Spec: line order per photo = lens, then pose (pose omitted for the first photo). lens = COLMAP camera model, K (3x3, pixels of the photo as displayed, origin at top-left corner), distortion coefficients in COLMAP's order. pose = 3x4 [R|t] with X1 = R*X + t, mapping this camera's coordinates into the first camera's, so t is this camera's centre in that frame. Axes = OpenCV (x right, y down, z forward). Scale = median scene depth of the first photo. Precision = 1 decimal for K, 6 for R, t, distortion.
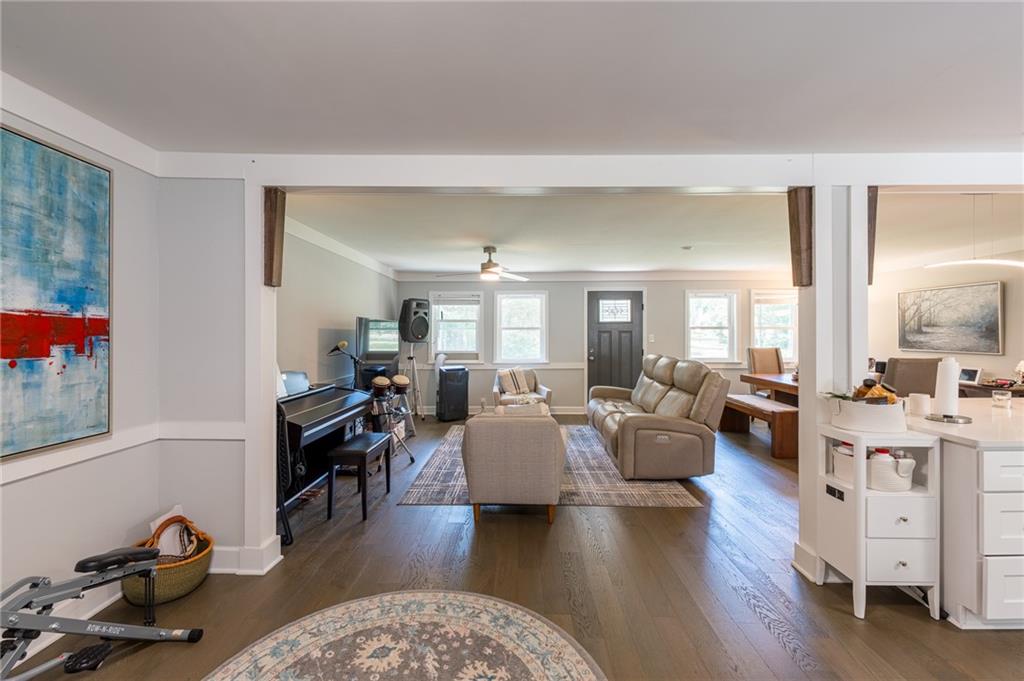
lens RADIAL K [[446.1, 0, 510.3], [0, 446.1, 335.1], [0, 0, 1]] dist [-0.000338, -0.000237]
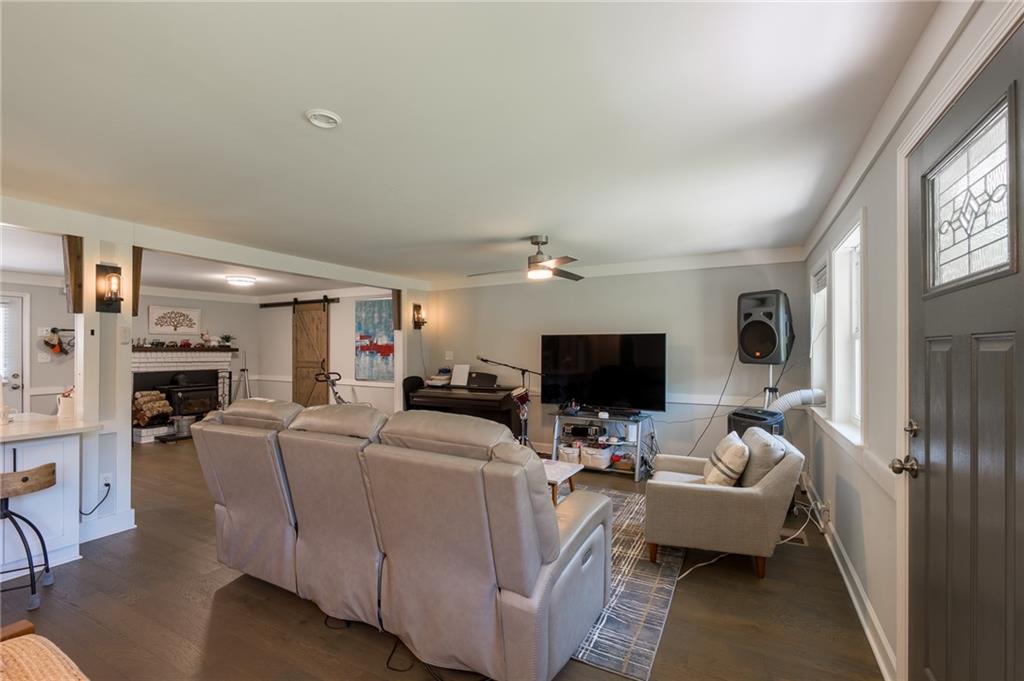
lens RADIAL K [[446.1, 0, 503.9], [0, 446.1, 350.1], [0, 0, 1]] dist [-0.000338, -0.000237]
pose [[-0.462906, 0.002023, -0.886405, 0.490775], [-0.000396, 0.999997, 0.002489, -0.003317], [0.886407, 0.001503, -0.462904, 0.976025]]
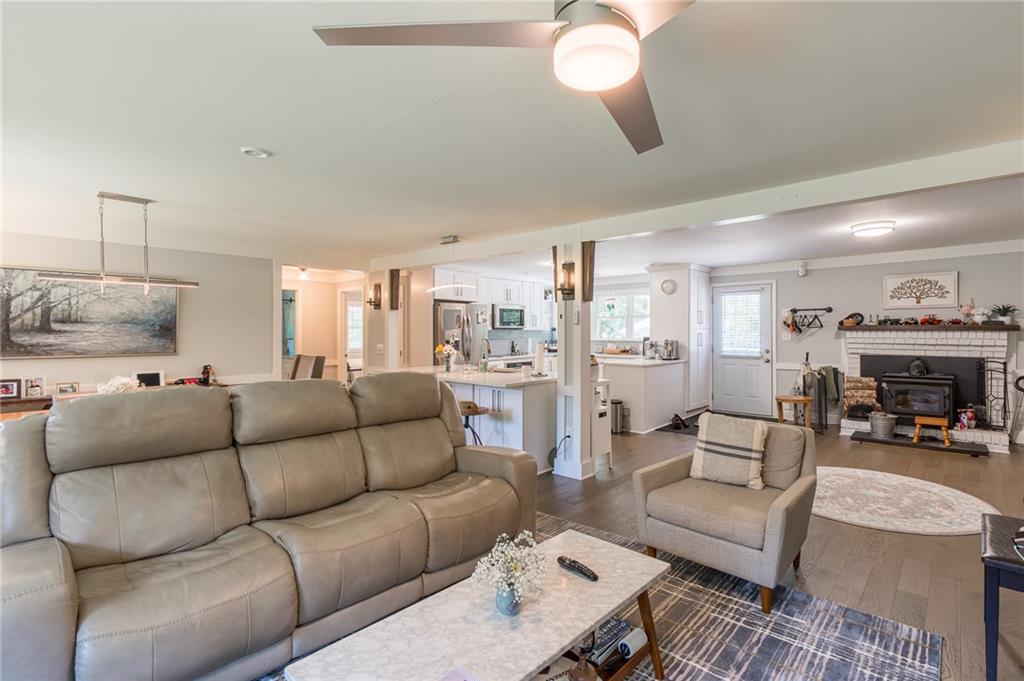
lens RADIAL K [[474.6, 0, 557.9], [0, 474.6, 324.0], [0, 0, 1]] dist [-0.000443, 0.000509]
pose [[-0.774577, 0.012032, 0.632366, -0.132306], [0.006021, 0.999914, -0.011650, -0.003088], [-0.632451, -0.005216, -0.774582, 0.884965]]
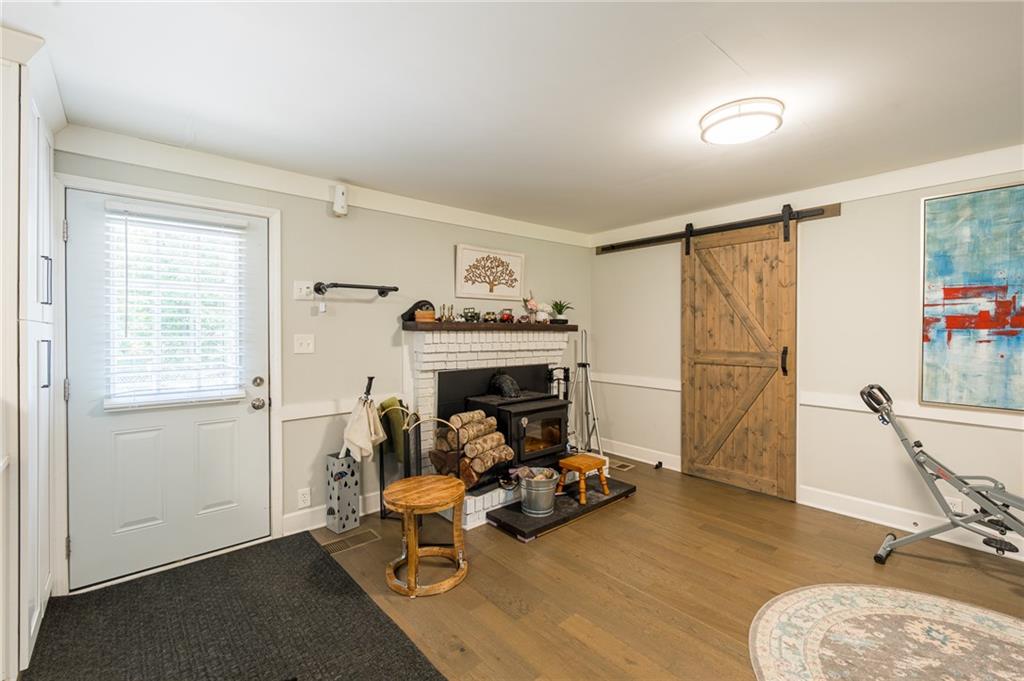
lens RADIAL K [[446.1, 0, 511.0], [0, 446.1, 334.5], [0, 0, 1]] dist [-0.000338, -0.000237]
pose [[-0.749547, 0.007201, -0.661912, 0.268690], [0.001241, 0.999954, 0.009474, 0.002061], [0.661950, 0.006280, -0.749522, 0.228701]]
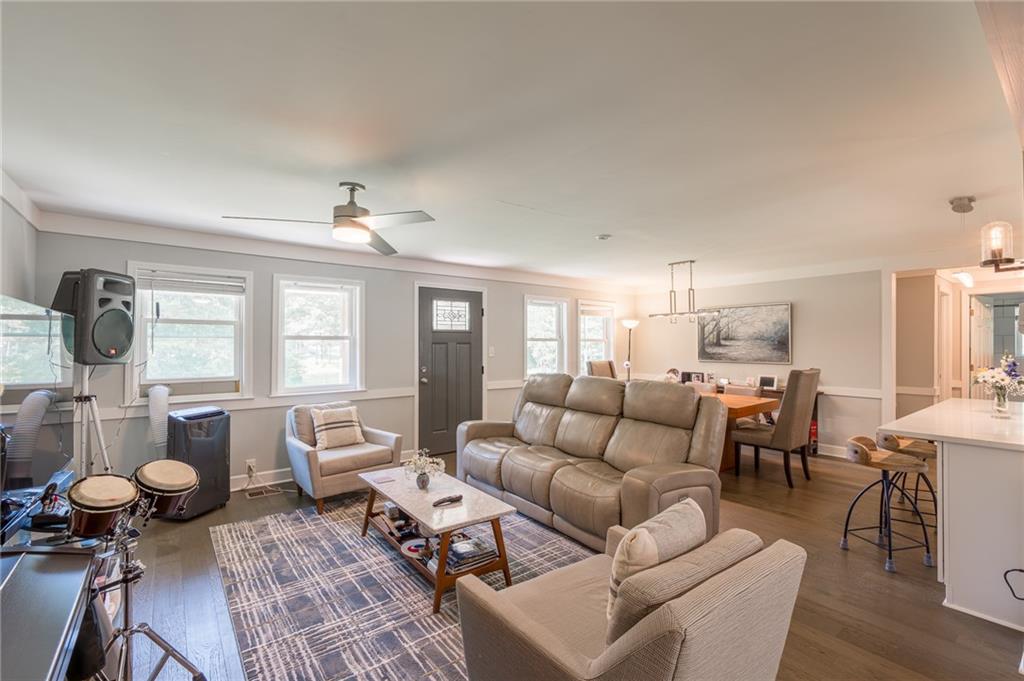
lens RADIAL K [[446.1, 0, 507.4], [0, 446.1, 342.7], [0, 0, 1]] dist [-0.000338, -0.000237]
pose [[0.784533, 0.005453, 0.620063, -0.167564], [0.000690, 0.999953, -0.009667, -0.001510], [-0.620087, 0.008011, 0.784492, 0.368565]]
